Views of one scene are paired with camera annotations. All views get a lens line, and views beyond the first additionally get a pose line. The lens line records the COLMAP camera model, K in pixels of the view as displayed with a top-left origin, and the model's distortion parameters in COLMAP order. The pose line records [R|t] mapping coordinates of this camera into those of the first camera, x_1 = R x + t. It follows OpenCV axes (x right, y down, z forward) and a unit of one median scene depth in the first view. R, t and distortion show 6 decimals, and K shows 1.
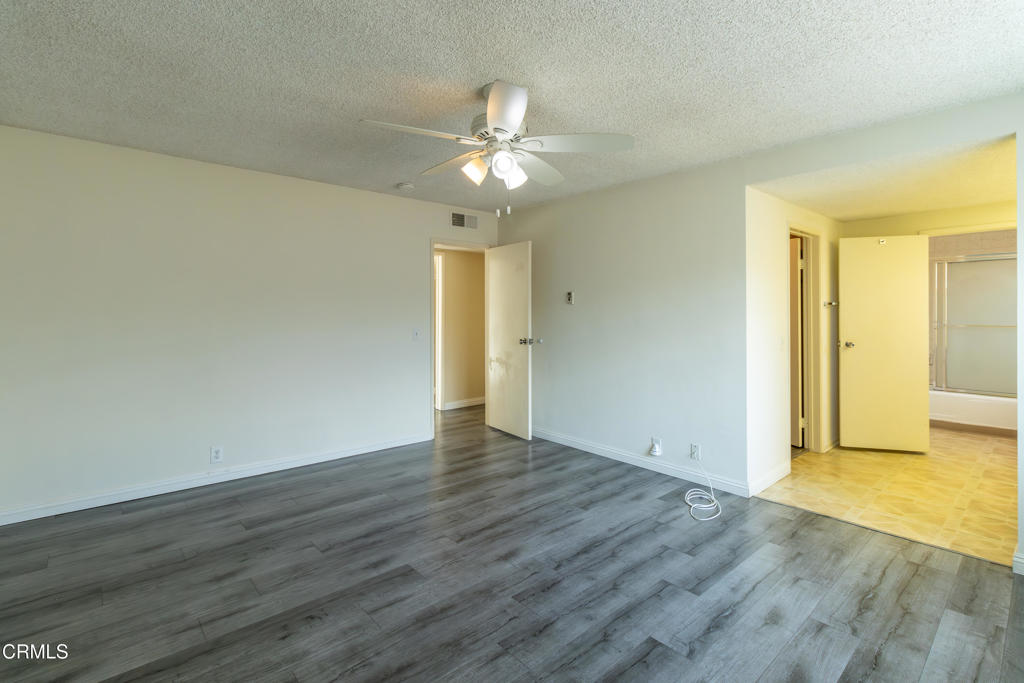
lens RADIAL K [[477.8, 0, 531.8], [0, 477.8, 313.7], [0, 0, 1]] dist [-0.000539, -0.000454]
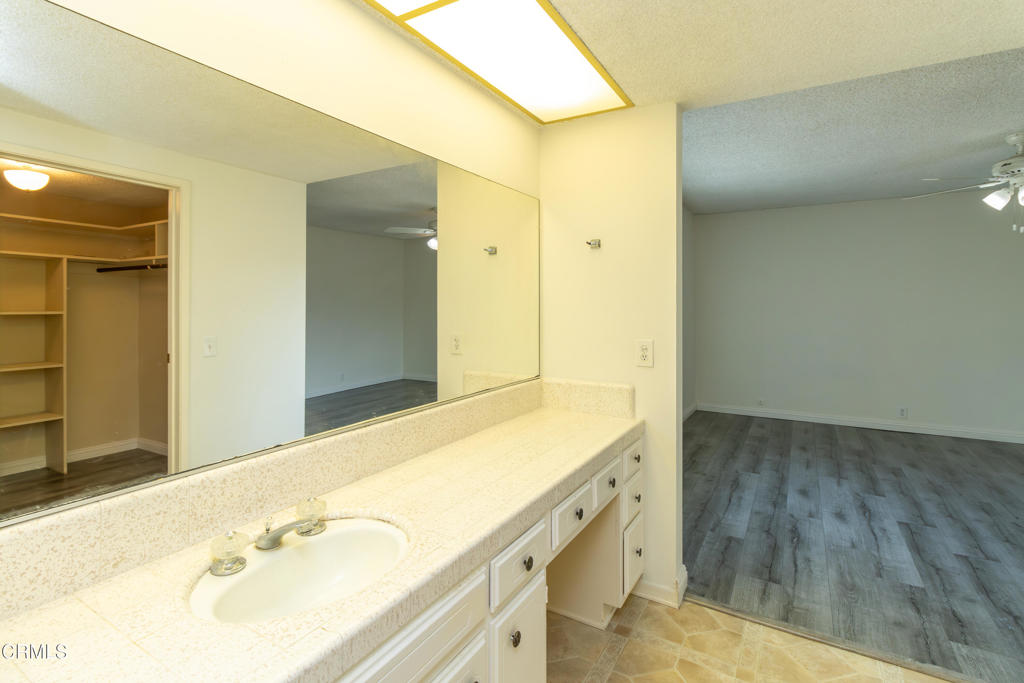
lens RADIAL K [[477.8, 0, 513.1], [0, 477.8, 316.0], [0, 0, 1]] dist [-0.000539, -0.000454]
pose [[-0.959613, 0.011882, -0.281072, 1.674770], [0.002235, 0.999398, 0.034615, -0.028367], [0.281314, 0.032589, -0.959062, 1.878464]]
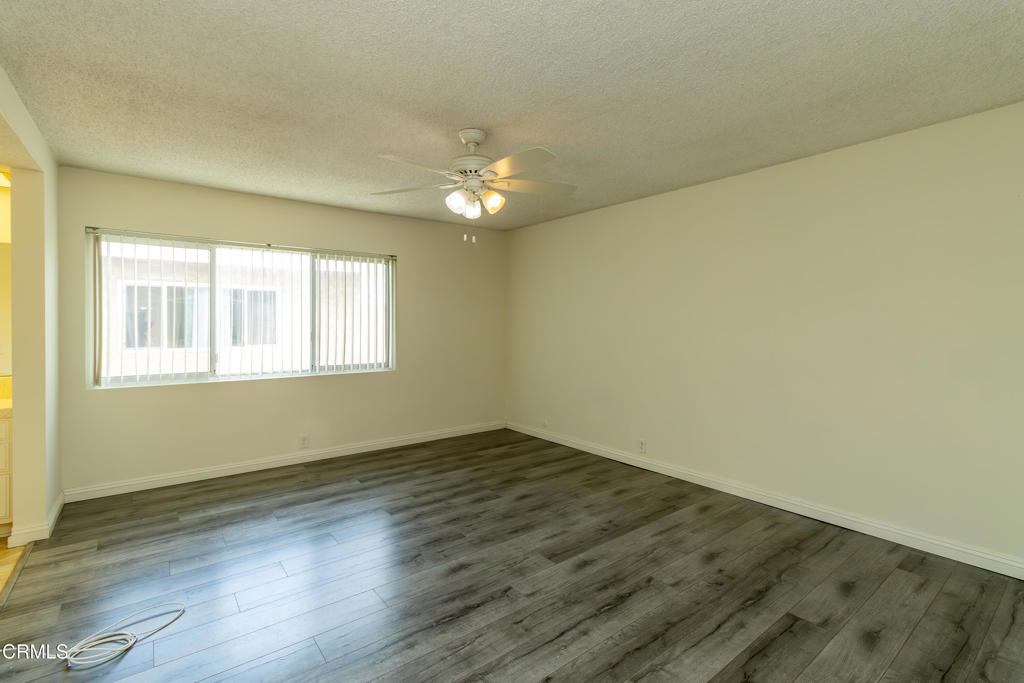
lens RADIAL K [[477.8, 0, 530.5], [0, 477.8, 315.6], [0, 0, 1]] dist [-0.000539, -0.000454]
pose [[-0.997621, -0.000348, 0.068940, -0.299483], [-0.000546, 0.999996, -0.002849, -0.018590], [-0.068938, -0.002880, -0.997617, 2.218927]]
